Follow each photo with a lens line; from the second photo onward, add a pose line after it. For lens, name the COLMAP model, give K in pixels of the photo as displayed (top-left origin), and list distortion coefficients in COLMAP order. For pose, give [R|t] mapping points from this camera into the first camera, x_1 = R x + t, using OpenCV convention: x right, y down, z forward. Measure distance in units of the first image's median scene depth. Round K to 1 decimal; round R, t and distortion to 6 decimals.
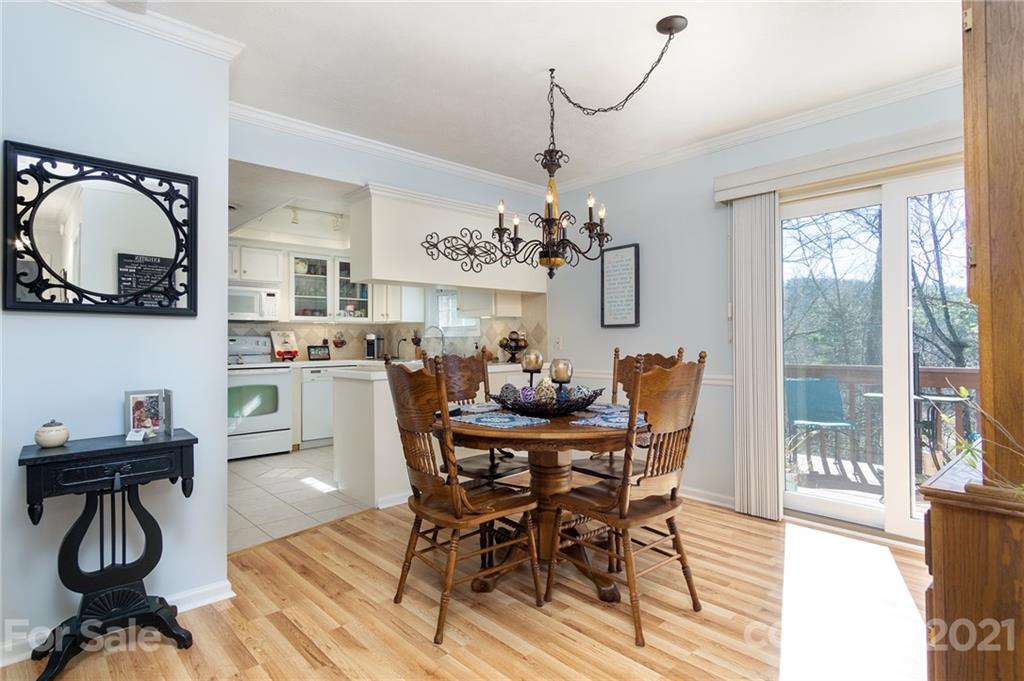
lens RADIAL K [[539.8, 0, 512.3], [0, 539.8, 339.0], [0, 0, 1]] dist [0.010429, 0.006902]
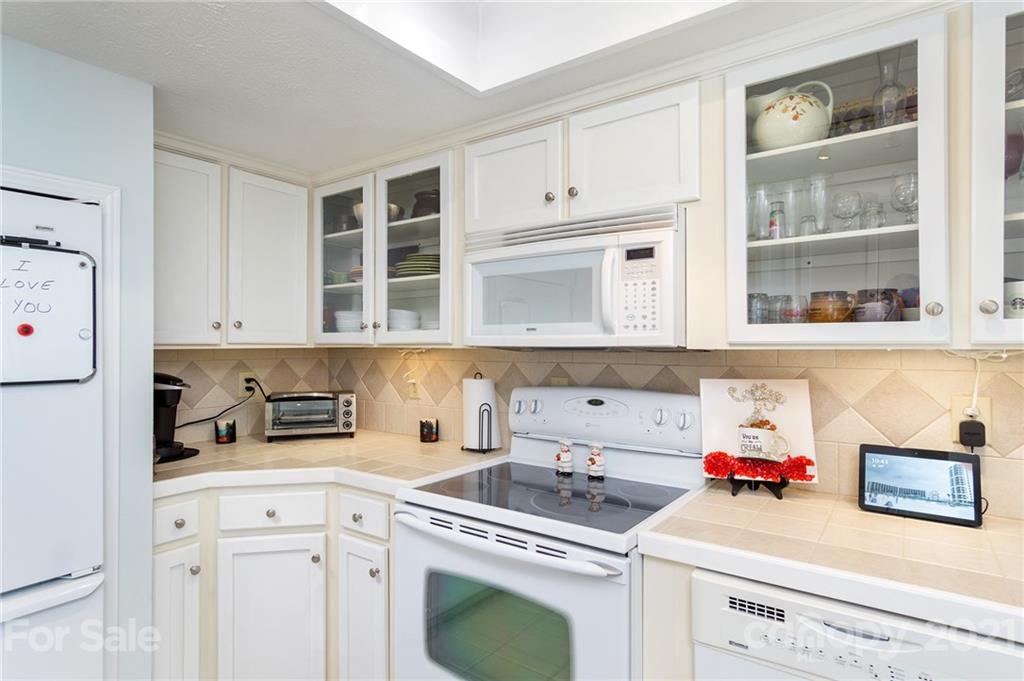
lens RADIAL K [[539.8, 0, 509.9], [0, 539.8, 343.1], [0, 0, 1]] dist [0.010429, 0.006902]
pose [[0.190066, 0.011632, -0.981702, -0.245233], [0.006140, 0.999896, 0.013036, -0.052070], [0.981752, -0.008506, 0.189974, 1.138698]]
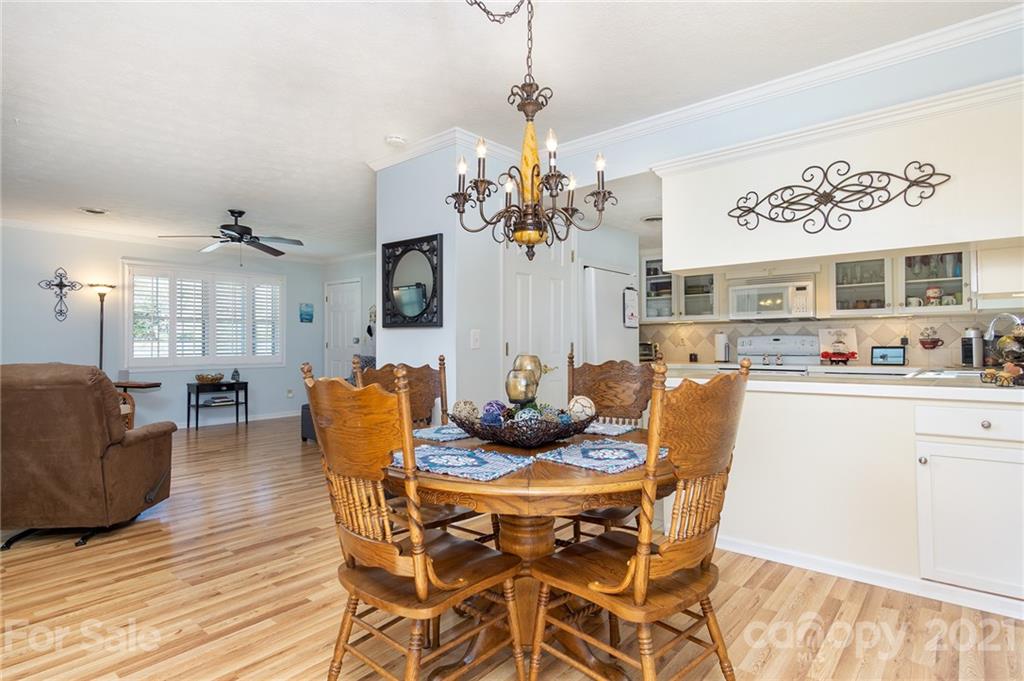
lens RADIAL K [[539.8, 0, 516.6], [0, 539.8, 343.2], [0, 0, 1]] dist [0.010429, 0.006902]
pose [[0.117173, 0.005055, -0.993099, 0.496494], [0.008745, 0.999943, 0.006122, -0.001808], [0.993073, -0.009402, 0.117122, 0.553885]]
